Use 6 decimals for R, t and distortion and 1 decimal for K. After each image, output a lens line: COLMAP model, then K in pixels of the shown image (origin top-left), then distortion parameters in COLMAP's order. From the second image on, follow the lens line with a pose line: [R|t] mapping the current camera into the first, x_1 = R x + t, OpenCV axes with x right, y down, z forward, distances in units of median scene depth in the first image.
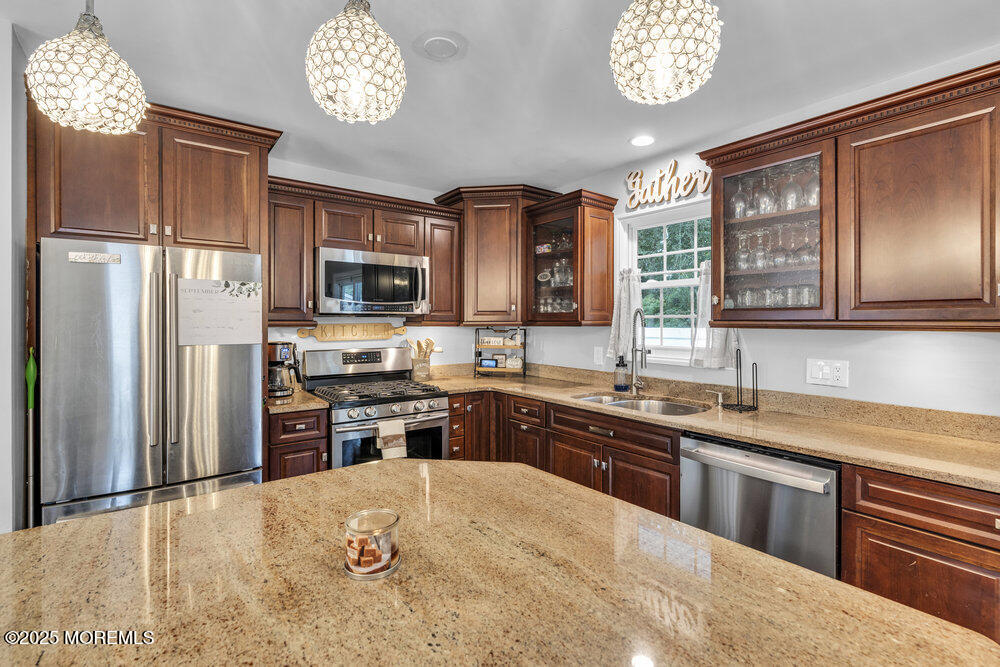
lens RADIAL K [[456.2, 0, 501.4], [0, 456.2, 331.8], [0, 0, 1]] dist [-0.002490, 0.002874]
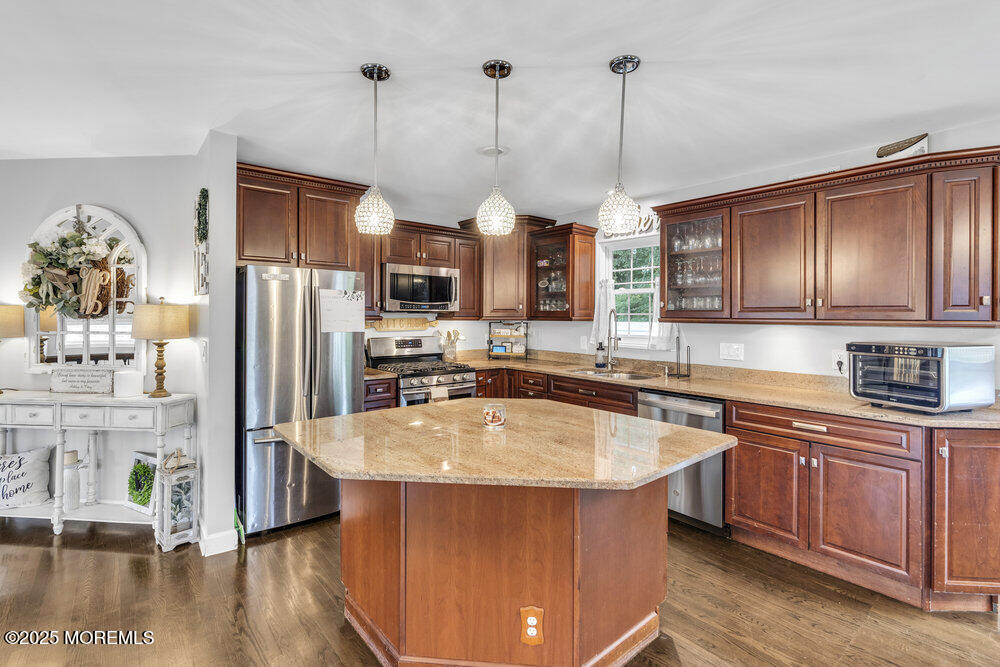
lens RADIAL K [[456.2, 0, 501.5], [0, 456.2, 323.4], [0, 0, 1]] dist [-0.002490, 0.002874]
pose [[0.998842, 0.004525, 0.047908, -0.114114], [-0.004264, 0.999976, -0.005540, 0.004108], [-0.047932, 0.005329, 0.998836, -0.407862]]
